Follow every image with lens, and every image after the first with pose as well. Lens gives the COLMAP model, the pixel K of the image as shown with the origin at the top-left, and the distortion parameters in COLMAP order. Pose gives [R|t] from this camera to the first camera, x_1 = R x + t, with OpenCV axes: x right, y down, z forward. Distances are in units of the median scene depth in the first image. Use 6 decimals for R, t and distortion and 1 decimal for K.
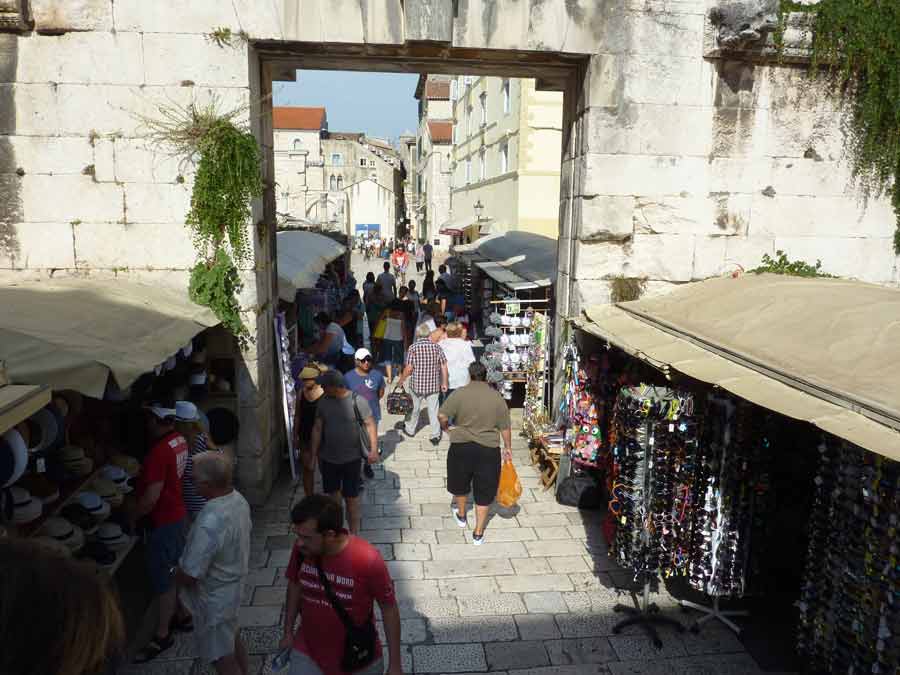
lens RADIAL K [[680.1, 0, 444.7], [0, 680.1, 336.8], [0, 0, 1]] dist [-0.006933, -0.033131]
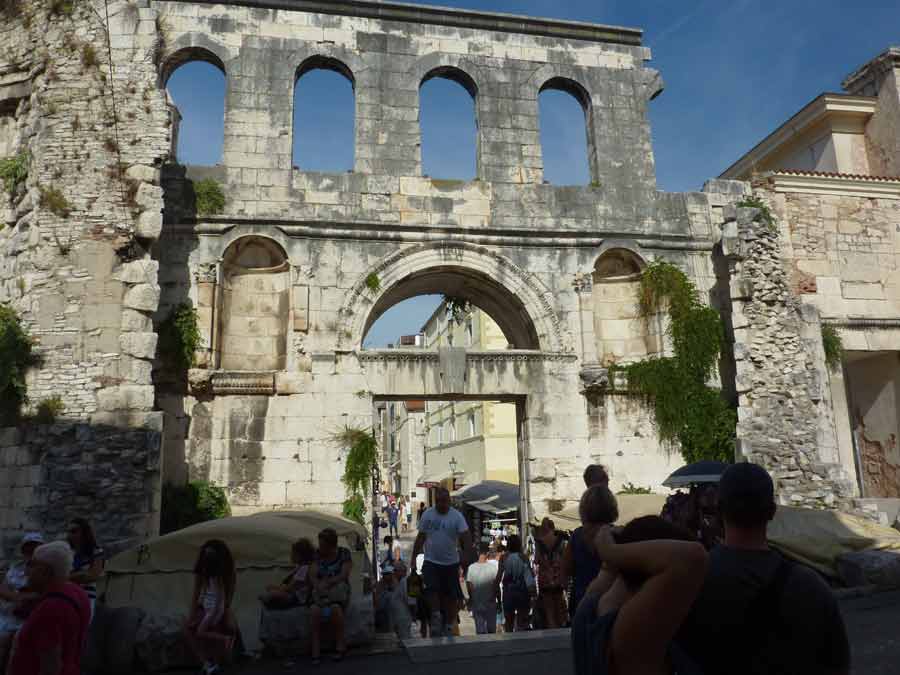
lens RADIAL K [[680.1, 0, 444.7], [0, 680.1, 336.8], [0, 0, 1]] dist [-0.006933, -0.033131]
pose [[0.997467, -0.025252, 0.066490, -0.176651], [0.047582, 0.931765, -0.359931, 0.171819], [-0.052864, 0.362184, 0.930606, -1.016968]]
